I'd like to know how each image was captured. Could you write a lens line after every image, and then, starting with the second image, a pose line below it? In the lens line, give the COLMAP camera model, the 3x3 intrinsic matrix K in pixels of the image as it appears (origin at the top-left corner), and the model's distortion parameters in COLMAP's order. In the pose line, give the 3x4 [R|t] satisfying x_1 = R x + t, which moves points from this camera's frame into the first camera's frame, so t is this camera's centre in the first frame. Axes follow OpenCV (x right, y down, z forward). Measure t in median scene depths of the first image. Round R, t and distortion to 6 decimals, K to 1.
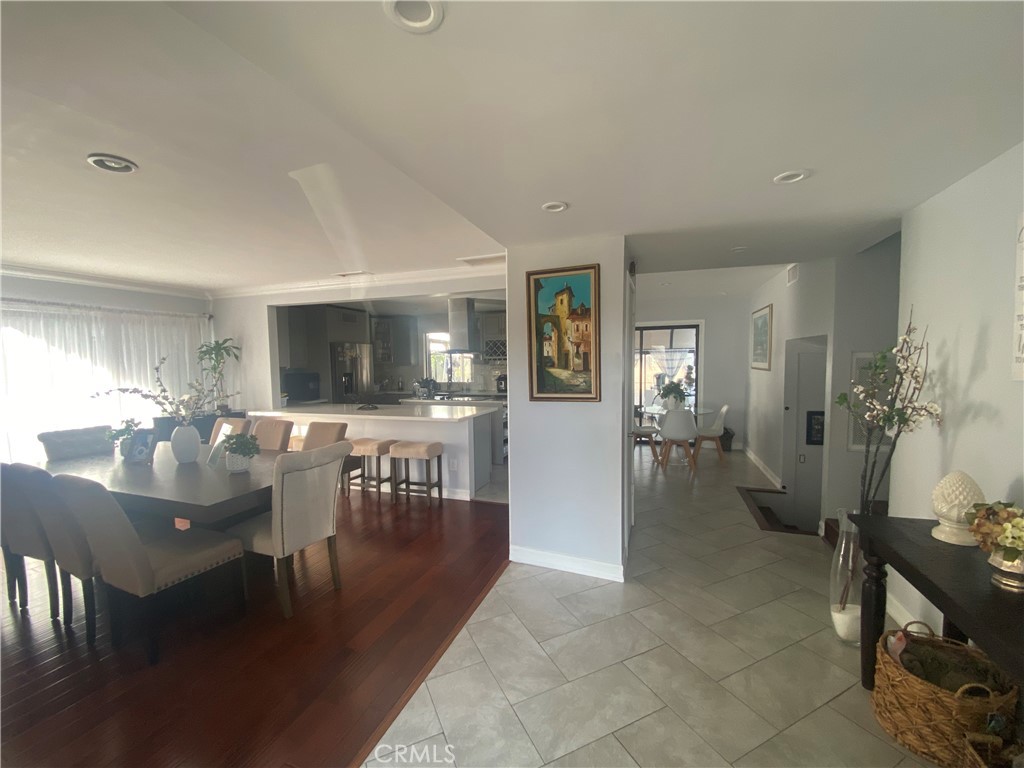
lens RADIAL K [[415.3, 0, 511.2], [0, 415.3, 386.1], [0, 0, 1]] dist [0.034748, -0.025154]
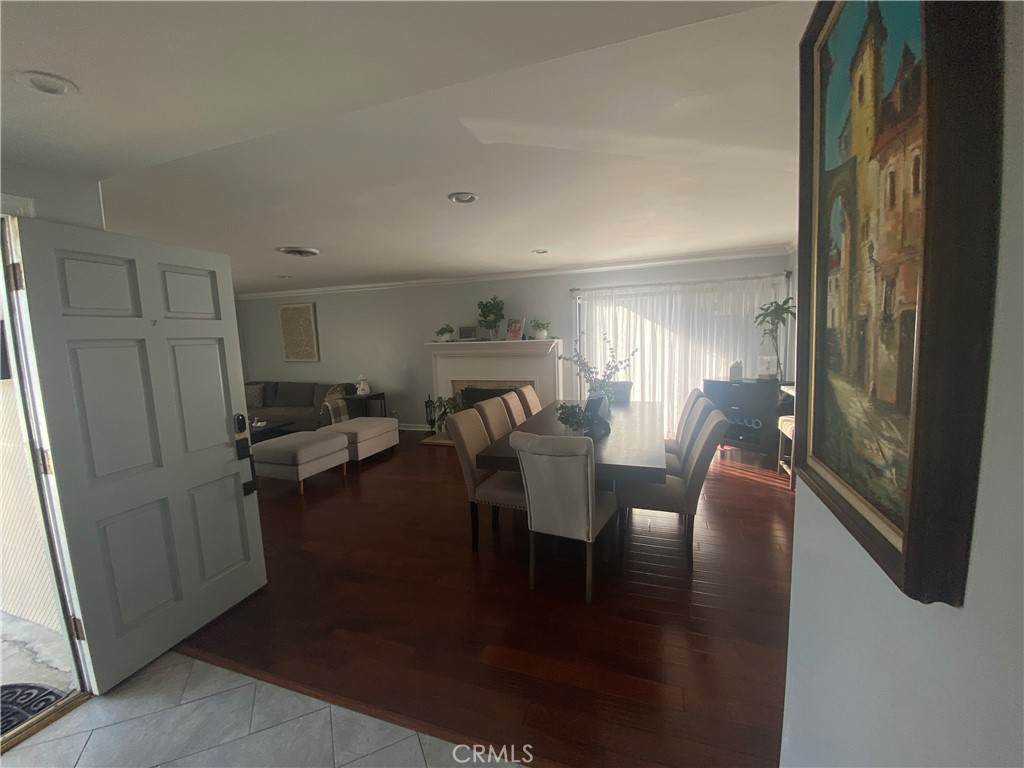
lens RADIAL K [[415.3, 0, 511.2], [0, 415.3, 386.1], [0, 0, 1]] dist [0.034748, -0.025154]
pose [[0.000968, 0.136338, -0.990662, 0.223573], [-0.026054, 0.990329, 0.136267, -0.041871], [0.999660, 0.025679, 0.004511, 0.494834]]
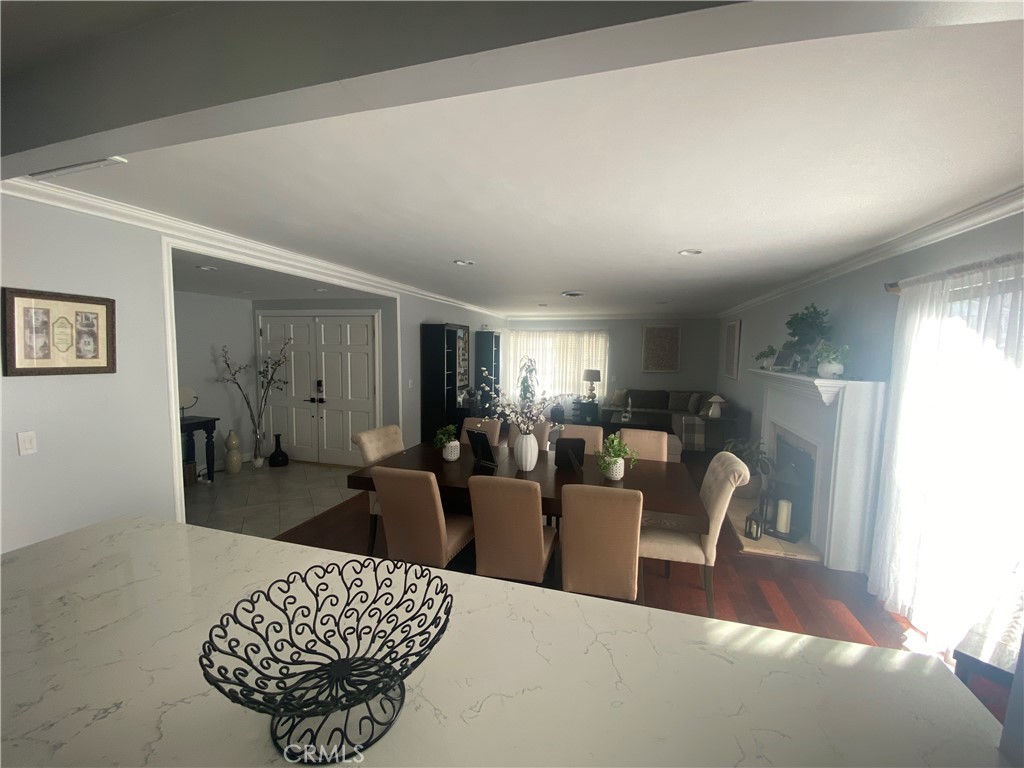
lens RADIAL K [[415.3, 0, 511.2], [0, 415.3, 386.1], [0, 0, 1]] dist [0.034748, -0.025154]
pose [[-0.998112, 0.006542, -0.061064, -0.438941], [-0.002789, 0.988456, 0.151482, -0.107332], [0.061350, 0.151367, -0.986572, 1.261895]]
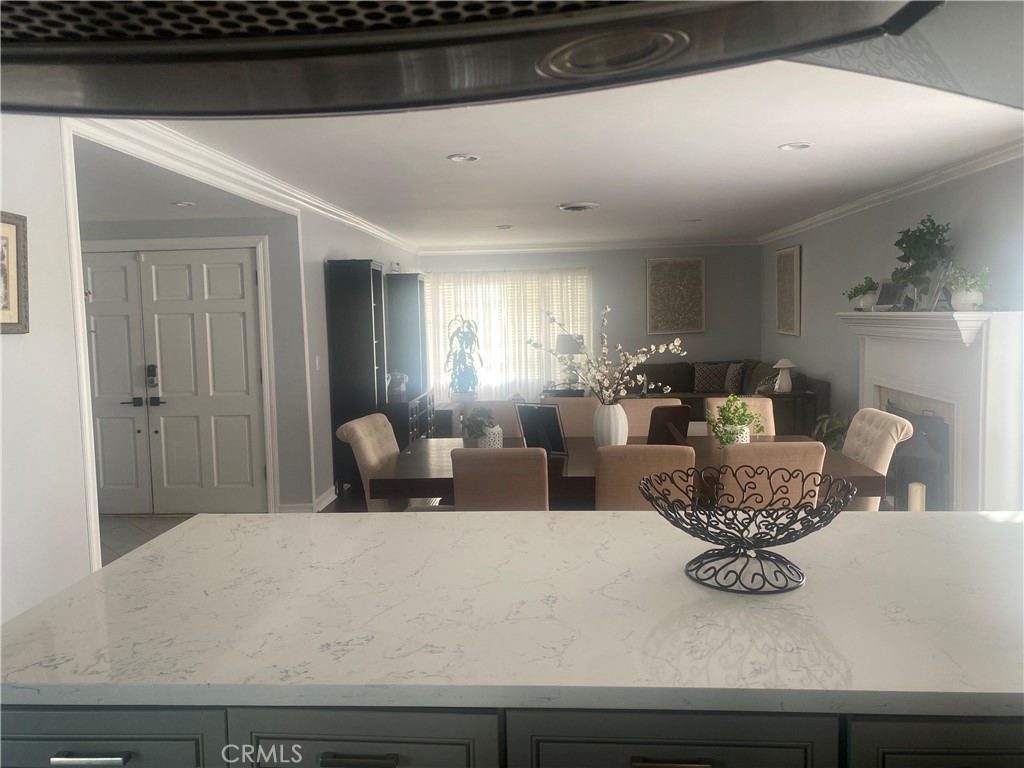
lens RADIAL K [[781.6, 0, 510.4], [0, 781.6, 380.1], [0, 0, 1]] dist [0.009569, 0.010881]
pose [[-0.960472, 0.061662, -0.271461, -0.169046], [0.022041, 0.988942, 0.146656, -0.088400], [0.277502, 0.134876, -0.951210, 1.408794]]
